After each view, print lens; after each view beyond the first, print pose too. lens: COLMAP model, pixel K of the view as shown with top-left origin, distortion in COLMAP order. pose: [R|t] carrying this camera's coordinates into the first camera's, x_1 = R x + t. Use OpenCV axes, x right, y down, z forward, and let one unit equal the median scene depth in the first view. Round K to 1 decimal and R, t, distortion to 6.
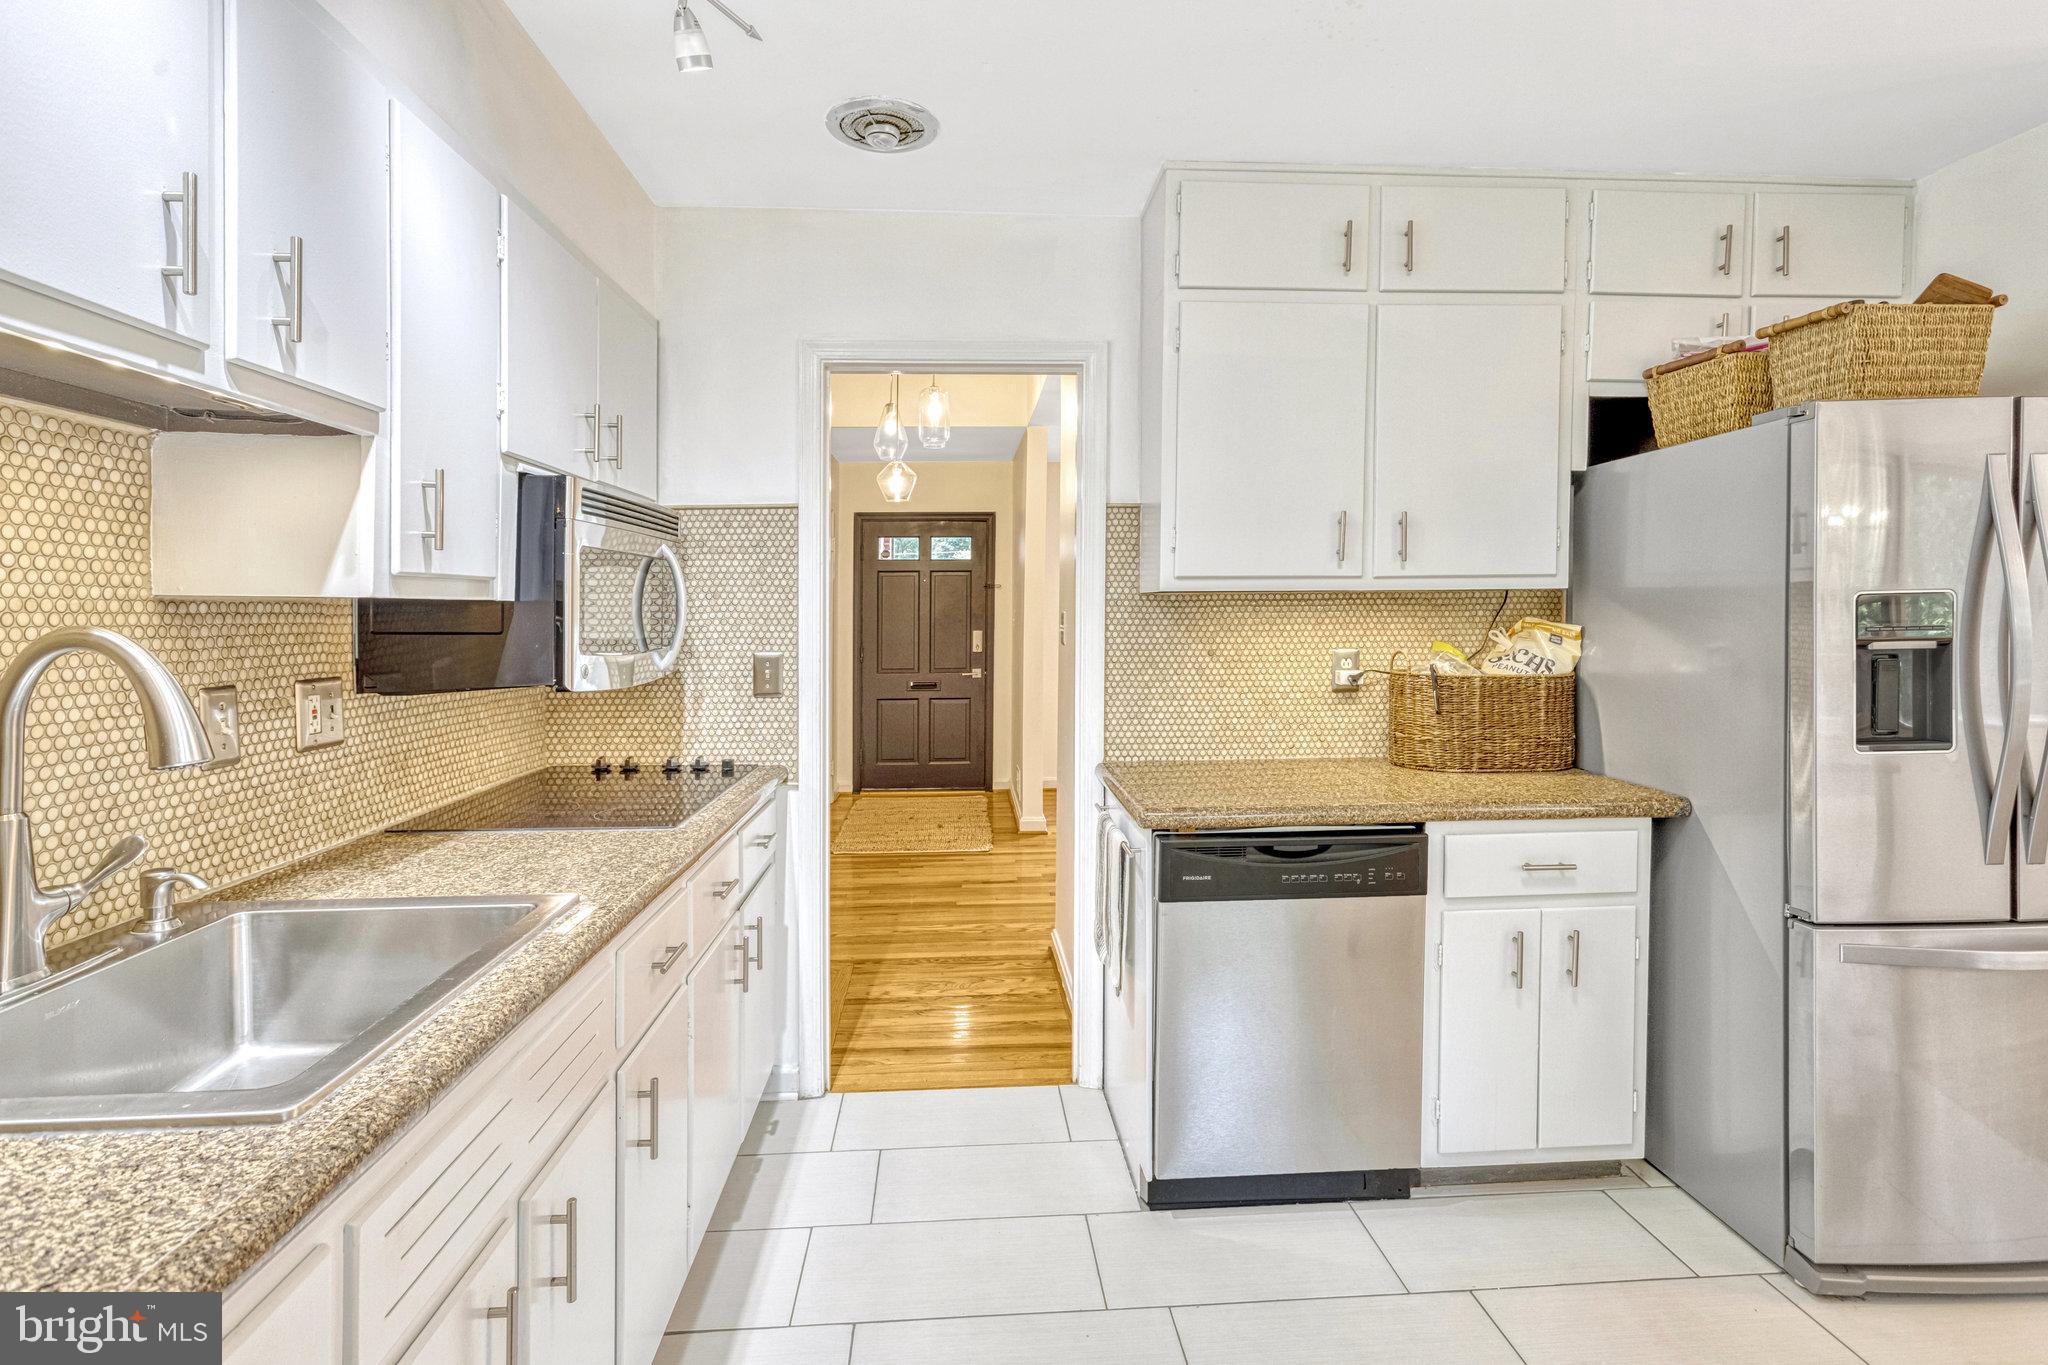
lens RADIAL K [[999.0, 0, 1023.4], [0, 999.0, 623.7], [0, 0, 1]] dist [0.013294, 0.000166]
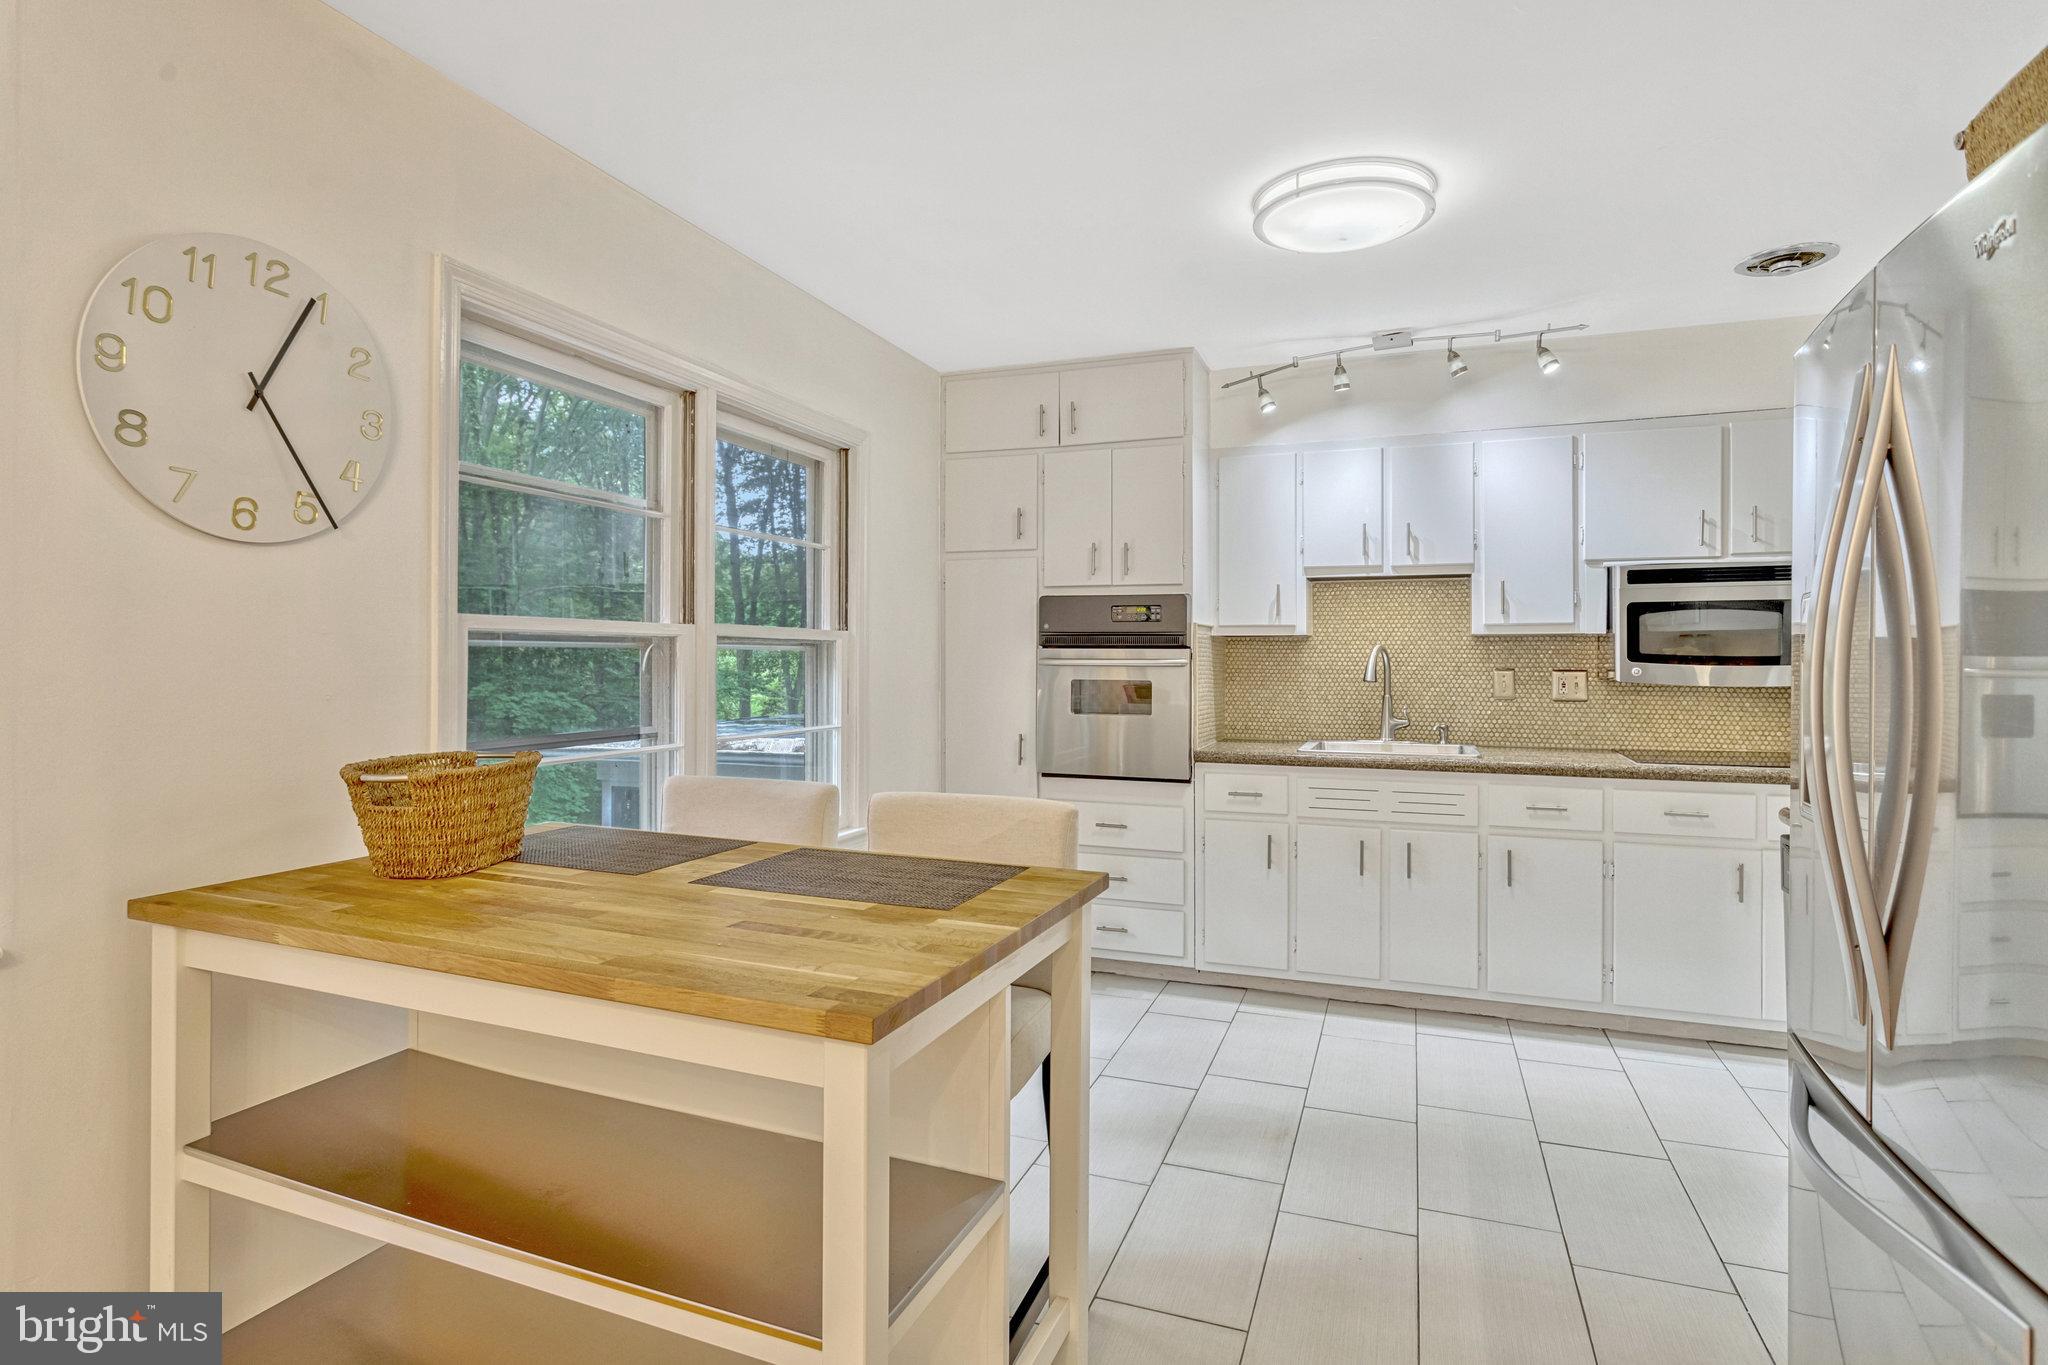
lens RADIAL K [[1061.1, 0, 1019.6], [0, 1061.1, 653.0], [0, 0, 1]] dist [-0.001252, 0.000074]
pose [[-0.417005, 0.003744, -0.908897, 1.776615], [-0.008720, 0.999929, 0.008119, 0.007822], [0.908863, 0.011311, -0.416942, 0.797079]]
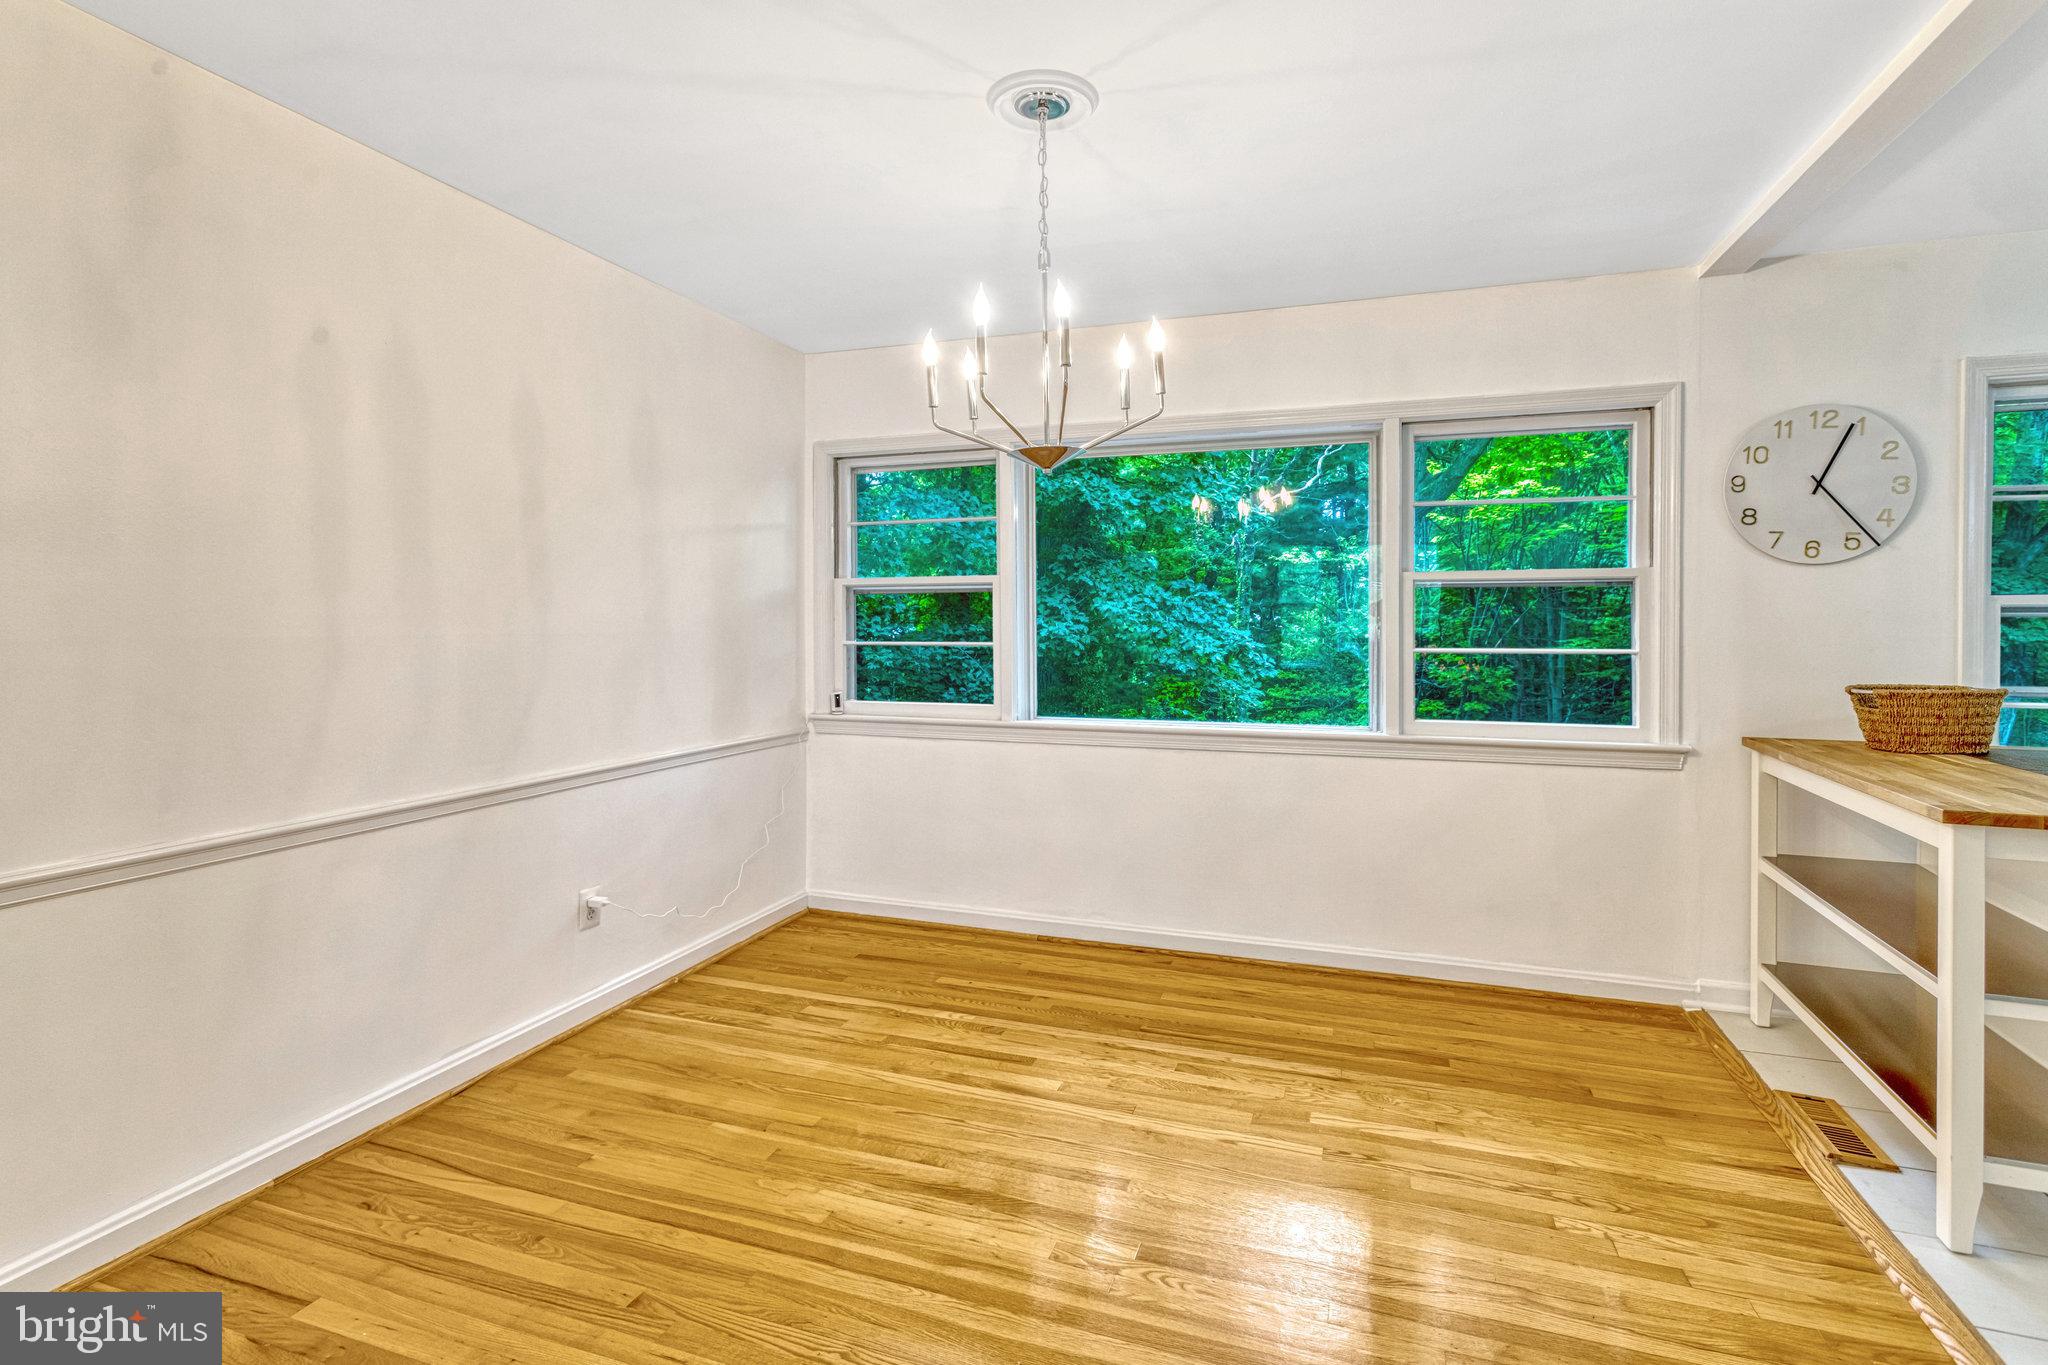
lens RADIAL K [[986.2, 0, 1028.6], [0, 986.2, 629.0], [0, 0, 1]] dist [-0.001107, 0.000923]
pose [[-0.918430, 0.003627, 0.395566, 1.764440], [0.010721, 0.999819, 0.015727, -0.007328], [-0.395438, 0.018685, -0.918303, 1.797792]]
